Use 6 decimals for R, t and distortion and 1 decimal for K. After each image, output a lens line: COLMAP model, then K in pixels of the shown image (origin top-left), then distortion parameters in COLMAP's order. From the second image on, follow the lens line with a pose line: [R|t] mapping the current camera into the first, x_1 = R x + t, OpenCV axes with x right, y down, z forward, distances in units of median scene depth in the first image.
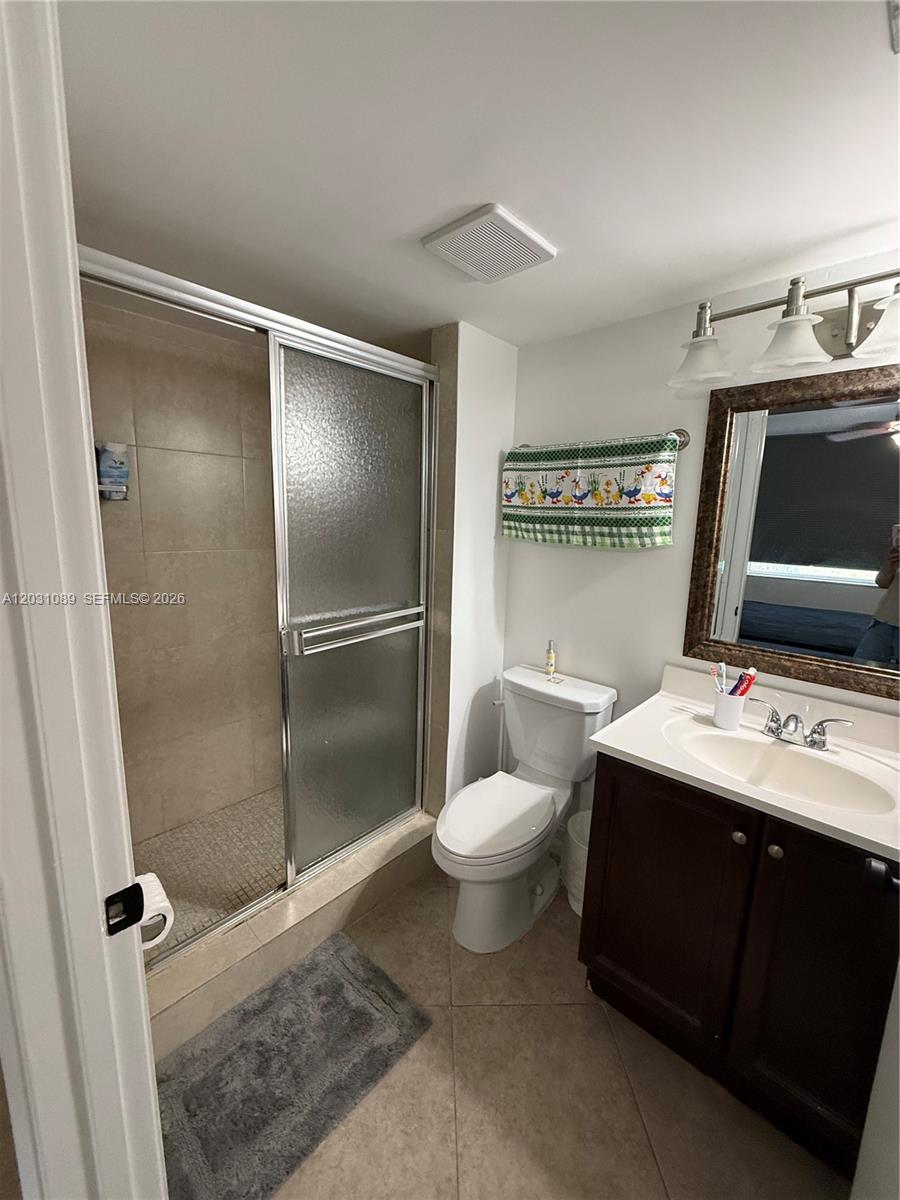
lens RADIAL K [[477.4, 0, 450.1], [0, 477.4, 594.3], [0, 0, 1]] dist [-0.000592, 0.000371]
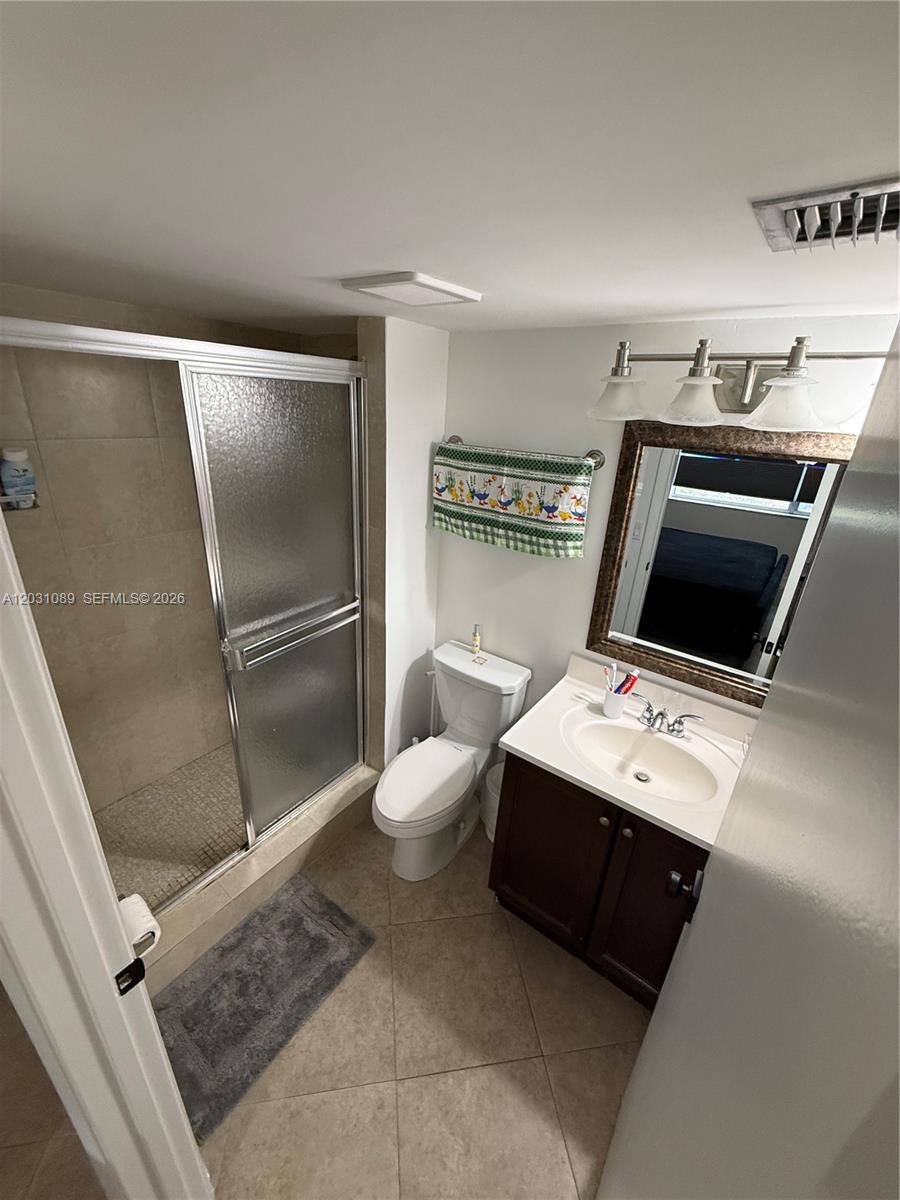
lens RADIAL K [[477.4, 0, 450.1], [0, 477.4, 594.3], [0, 0, 1]] dist [-0.000592, 0.000371]
pose [[0.992889, -0.019452, 0.117447, 0.025579], [-0.007138, 0.975058, 0.221836, -0.265682], [-0.118833, -0.221097, 0.967985, -0.060936]]
